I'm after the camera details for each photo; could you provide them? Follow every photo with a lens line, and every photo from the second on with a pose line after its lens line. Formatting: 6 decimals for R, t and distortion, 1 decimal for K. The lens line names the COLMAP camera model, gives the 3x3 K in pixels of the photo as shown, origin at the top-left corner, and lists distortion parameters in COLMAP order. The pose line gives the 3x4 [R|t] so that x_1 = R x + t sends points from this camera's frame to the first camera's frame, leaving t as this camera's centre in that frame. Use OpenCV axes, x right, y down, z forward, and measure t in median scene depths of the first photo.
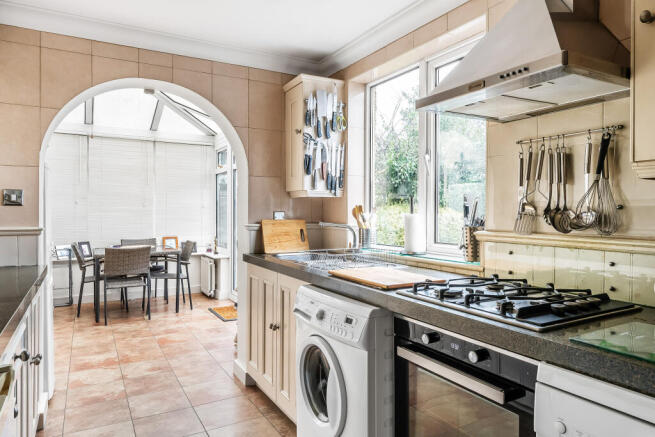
lens RADIAL K [[426.9, 0, 328.3], [0, 426.9, 215.8], [0, 0, 1]] dist [0.002602, -0.000618]
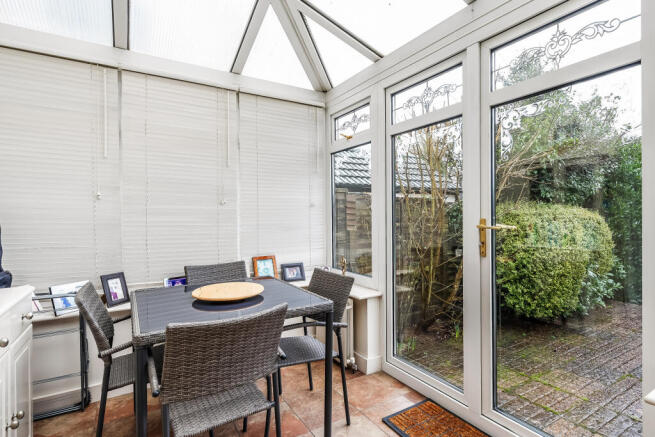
lens RADIAL K [[328.4, 0, 327.9], [0, 328.4, 216.6], [0, 0, 1]] dist [0.000841, 0.000135]
pose [[0.999410, -0.007100, 0.033603, -0.629947], [0.007116, 0.999975, -0.000380, -0.010830], [-0.033600, 0.000619, 0.999435, 1.151418]]
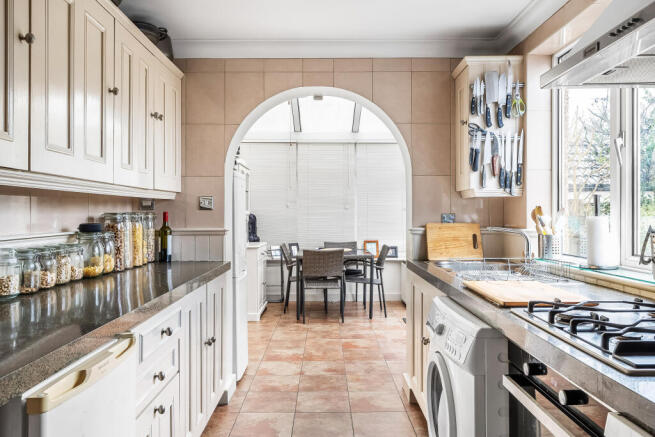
lens RADIAL K [[480.3, 0, 327.5], [0, 480.3, 218.5], [0, 0, 1]] dist [-0.001841, -0.000050]
pose [[0.871917, 0.000147, -0.489654, 0.163157], [-0.000522, 1.000000, -0.000628, 0.000013], [0.489654, 0.000803, 0.871917, 0.005521]]
